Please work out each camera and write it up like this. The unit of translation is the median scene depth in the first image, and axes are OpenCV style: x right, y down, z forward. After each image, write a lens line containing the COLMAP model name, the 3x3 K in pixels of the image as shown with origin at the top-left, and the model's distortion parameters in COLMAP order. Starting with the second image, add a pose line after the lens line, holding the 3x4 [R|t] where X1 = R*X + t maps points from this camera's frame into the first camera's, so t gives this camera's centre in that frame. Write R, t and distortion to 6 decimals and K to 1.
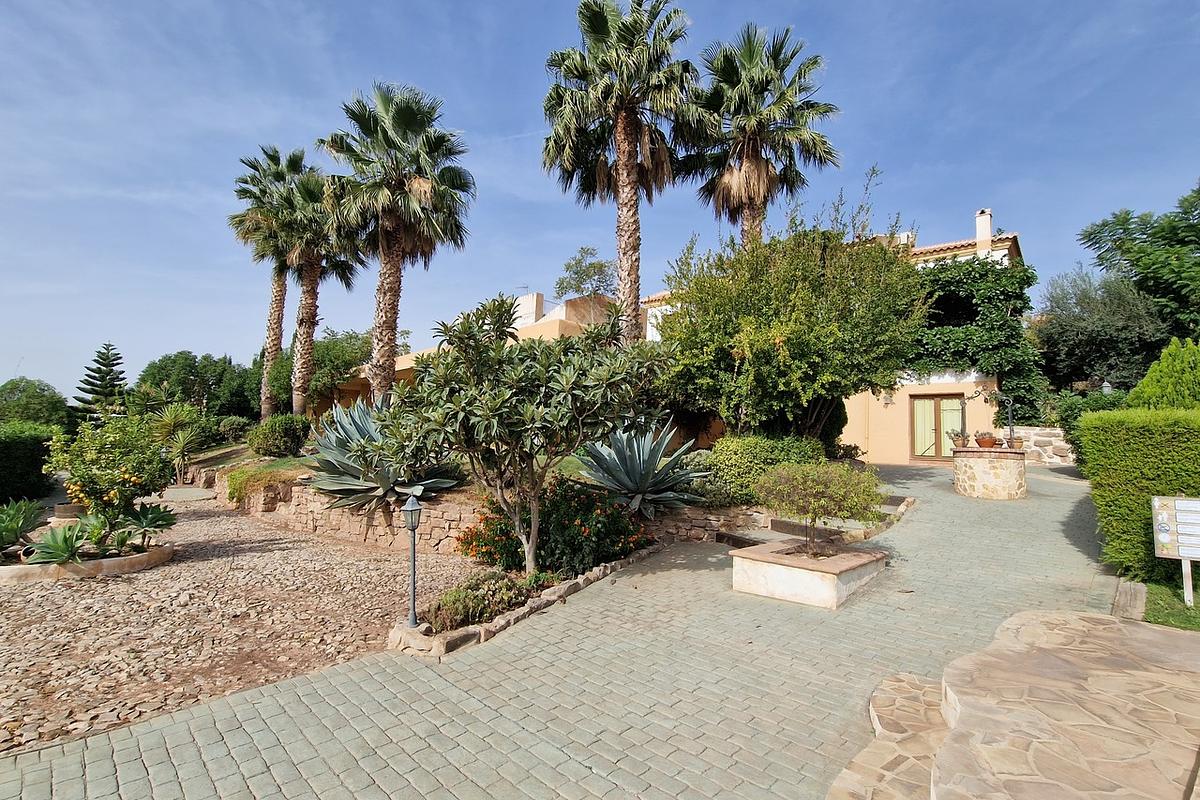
lens RADIAL K [[560.4, 0, 598.0], [0, 560.4, 393.9], [0, 0, 1]] dist [0.002053, 0.000349]
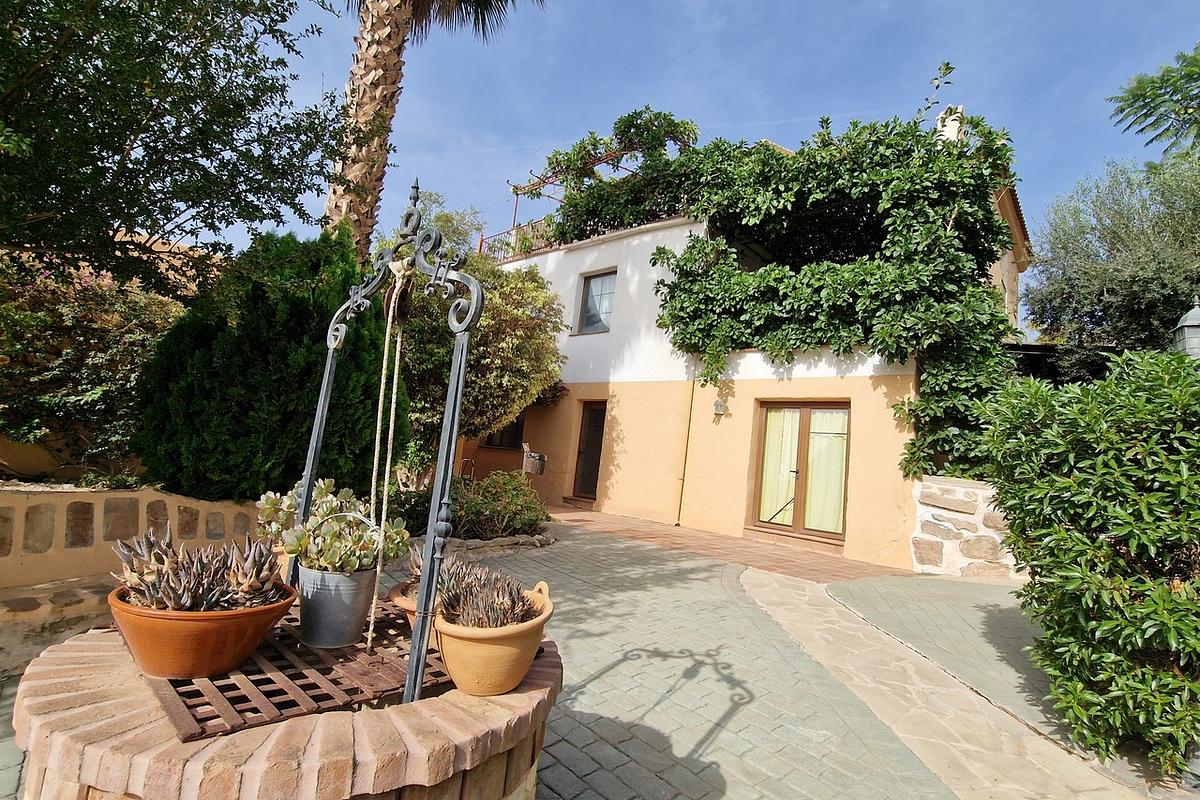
lens RADIAL K [[560.4, 0, 598.0], [0, 560.4, 393.9], [0, 0, 1]] dist [0.002053, 0.000349]
pose [[0.997523, 0.064848, -0.027268, 0.442382], [-0.065589, 0.997476, -0.027215, 0.020400], [0.025434, 0.028936, 0.999258, 0.508782]]
